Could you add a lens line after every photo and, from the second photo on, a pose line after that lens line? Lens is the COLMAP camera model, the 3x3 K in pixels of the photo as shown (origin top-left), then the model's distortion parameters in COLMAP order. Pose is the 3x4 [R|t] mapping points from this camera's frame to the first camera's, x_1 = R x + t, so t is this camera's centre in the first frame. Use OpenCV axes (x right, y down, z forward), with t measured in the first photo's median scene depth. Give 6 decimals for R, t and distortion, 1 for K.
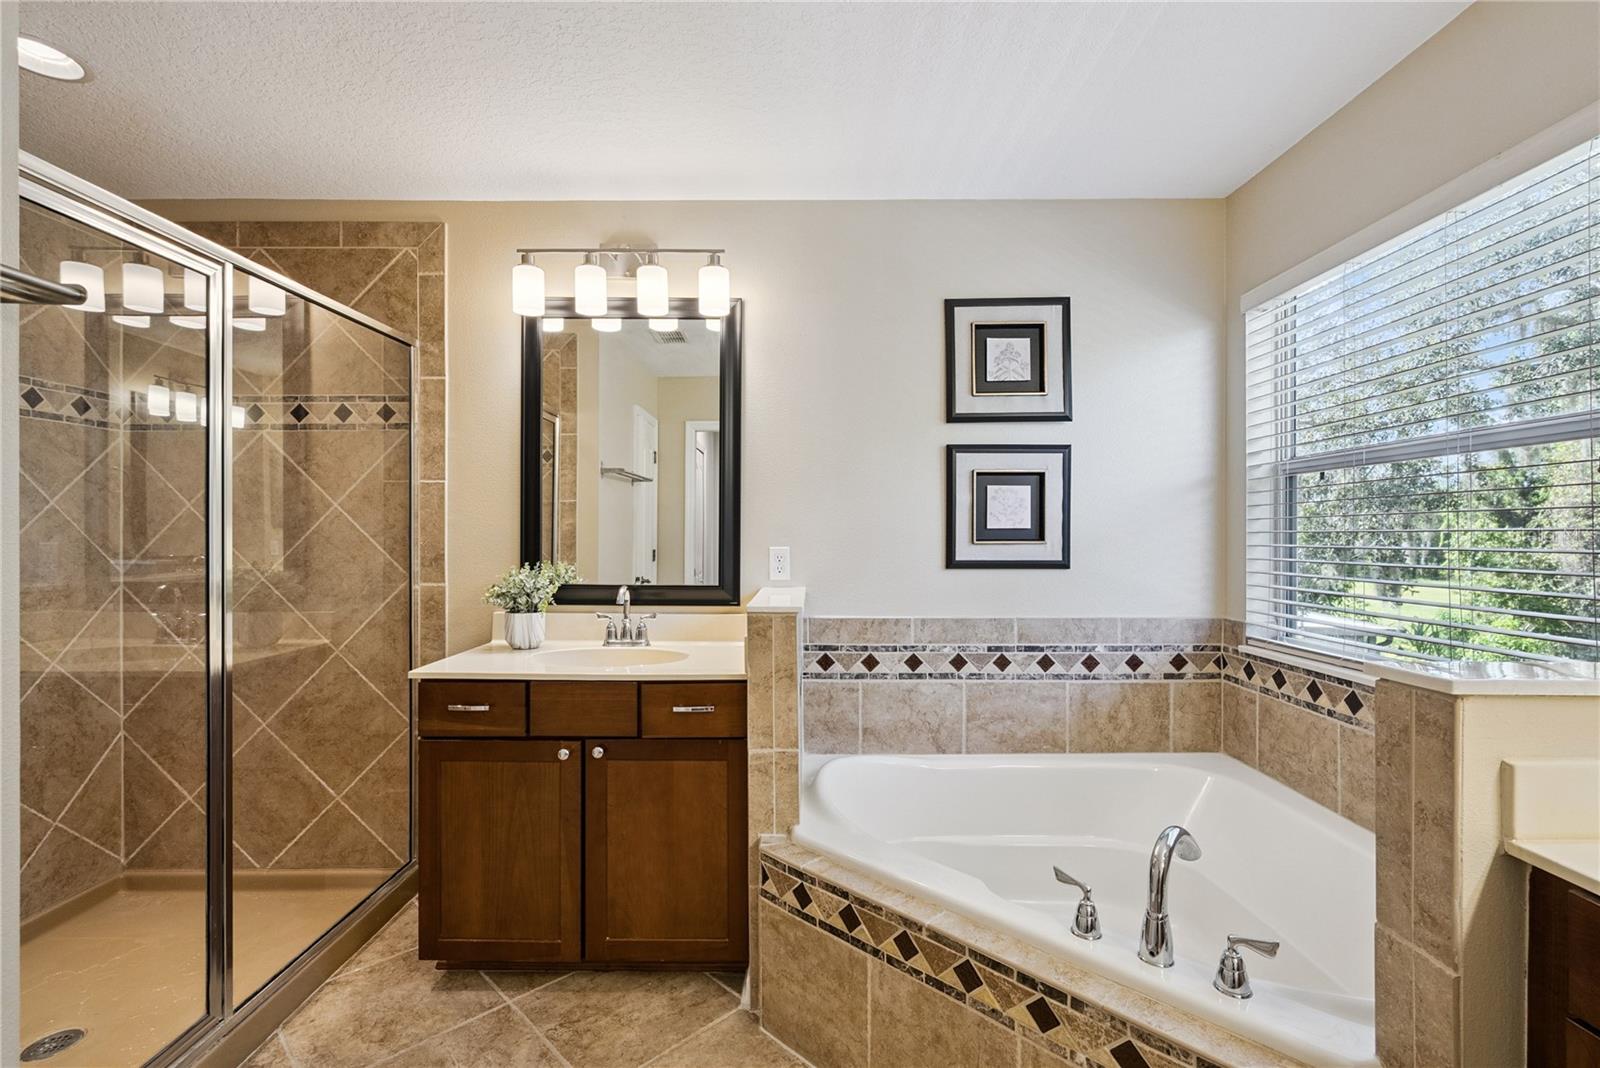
lens RADIAL K [[734.1, 0, 811.5], [0, 734.1, 529.1], [0, 0, 1]] dist [-0.005595, 0.002267]
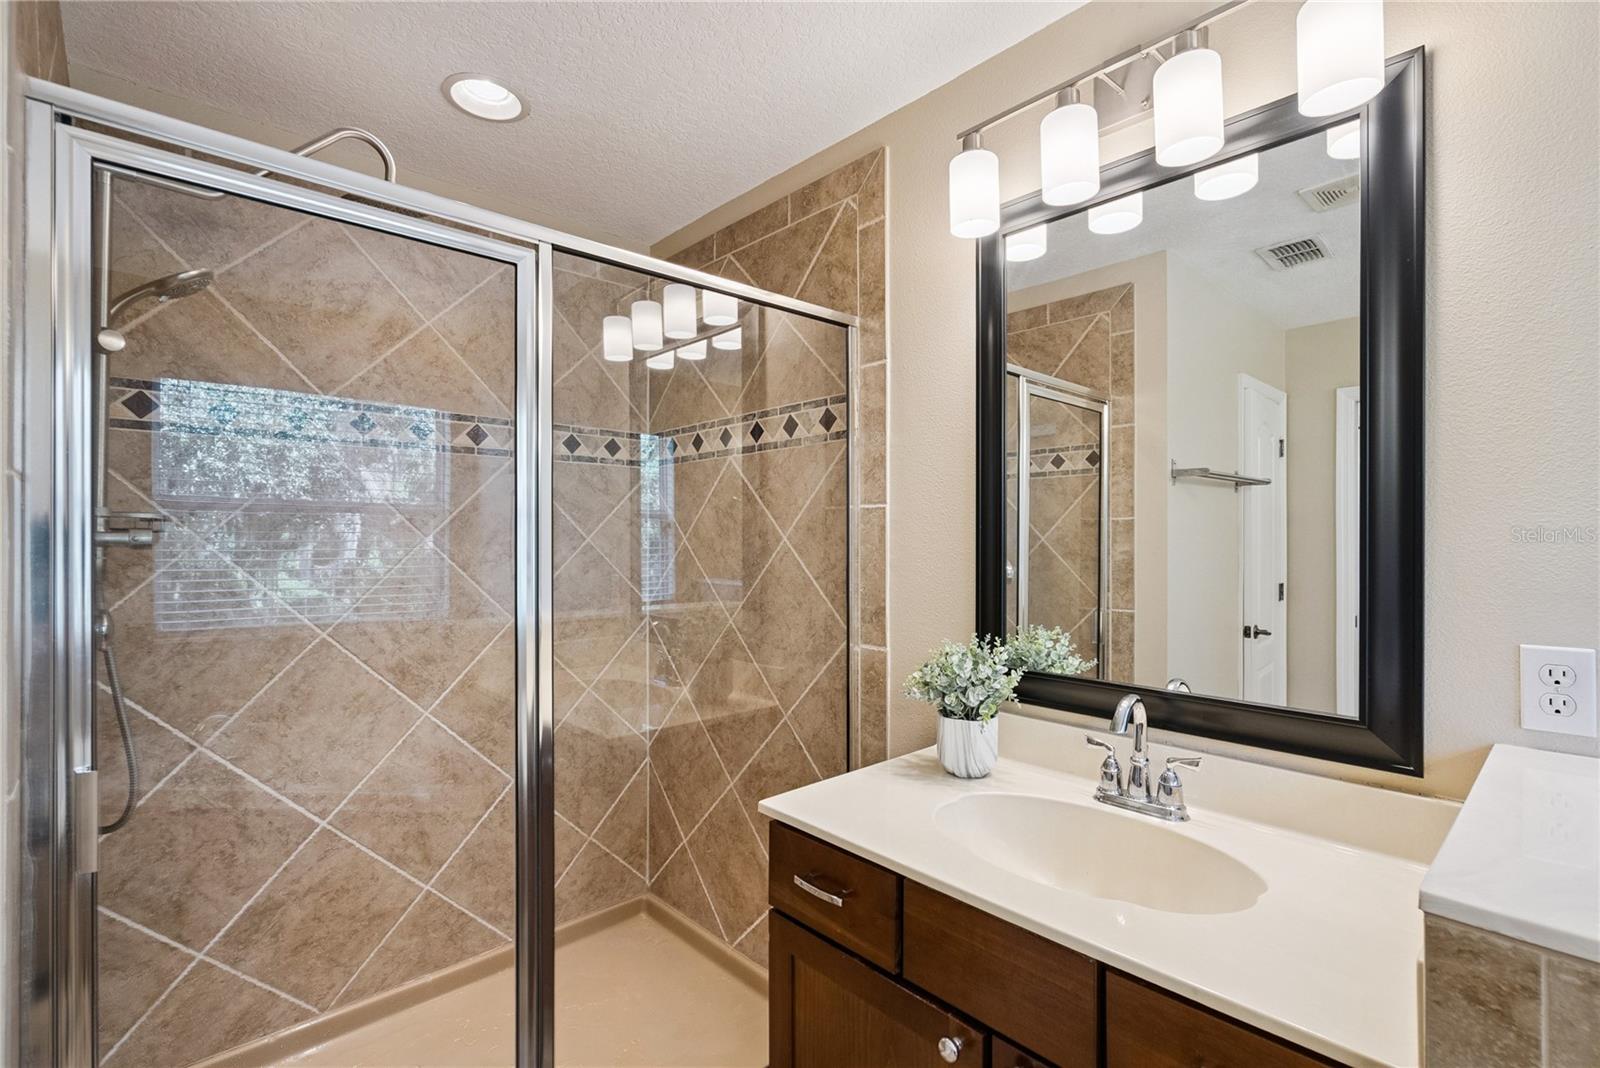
lens RADIAL K [[734.1, 0, 797.1], [0, 734.1, 536.3], [0, 0, 1]] dist [-0.005595, 0.002267]
pose [[0.672529, -0.003995, -0.740060, -0.027660], [0.003327, 0.999992, -0.002375, -0.033793], [0.740064, -0.000865, 0.672536, 0.454979]]
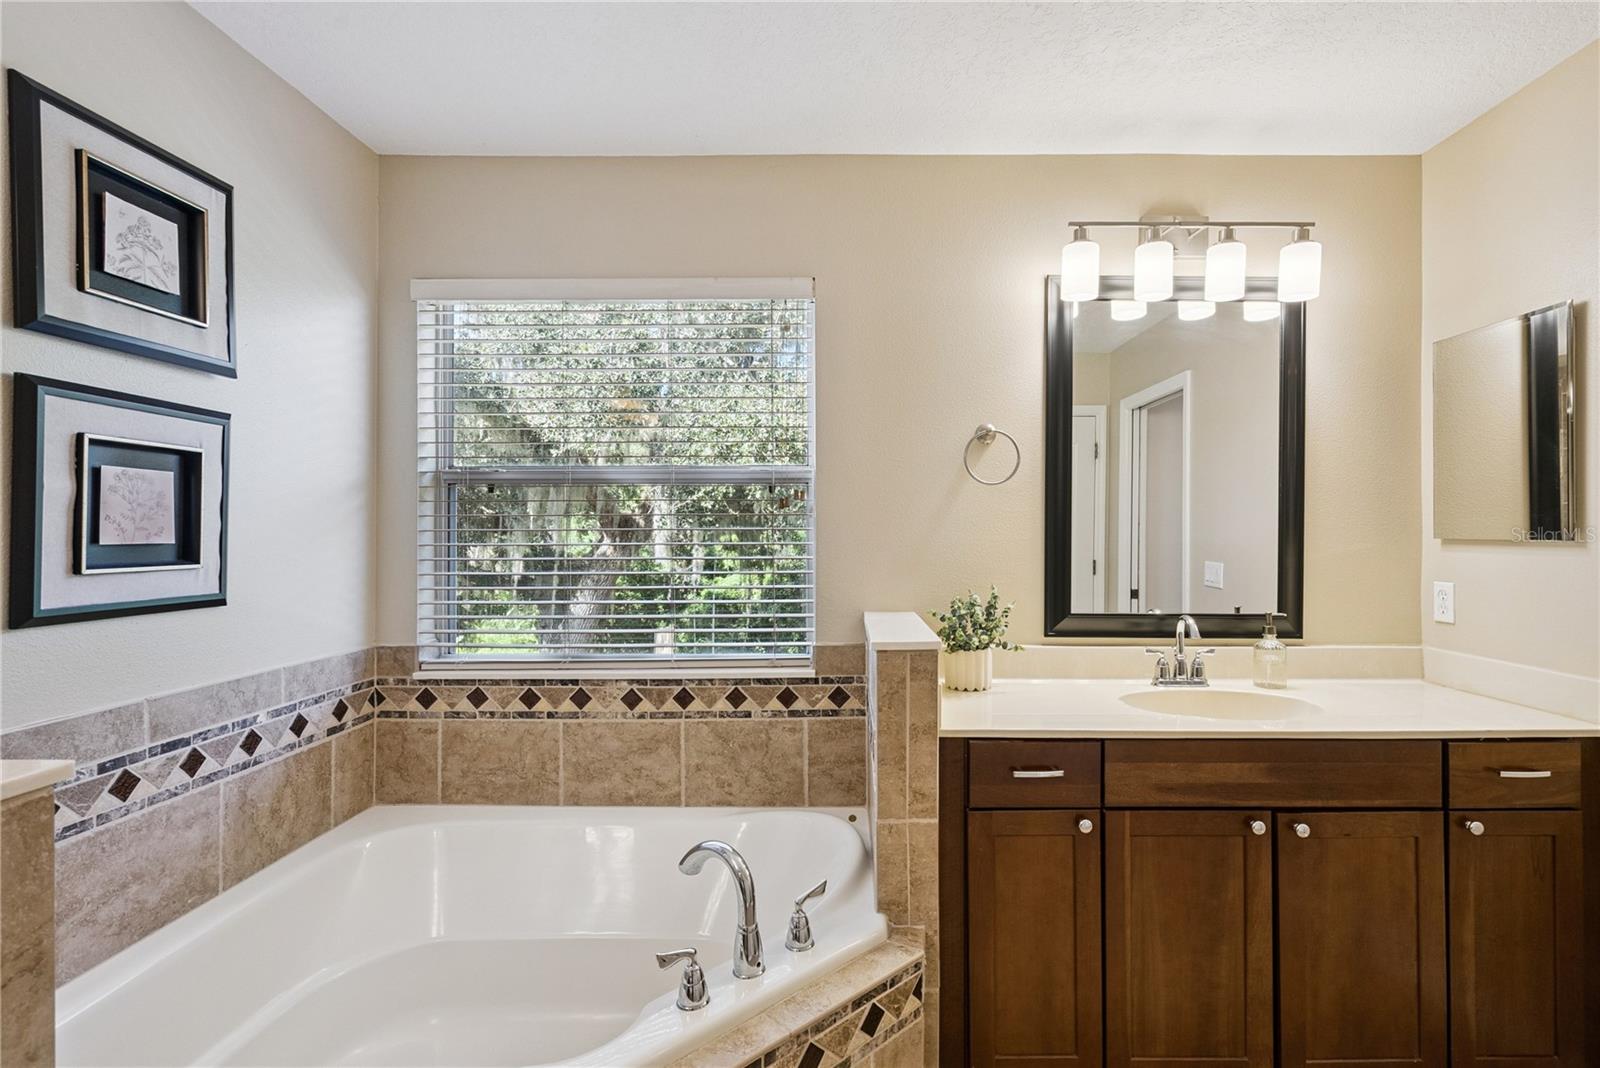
lens RADIAL K [[734.1, 0, 848.9], [0, 734.1, 530.9], [0, 0, 1]] dist [-0.005595, 0.002267]
pose [[0.011585, 0.006464, 0.999912, -0.295500], [-0.004850, 0.999968, -0.006409, -0.010564], [-0.999921, -0.004775, 0.011616, 0.455504]]
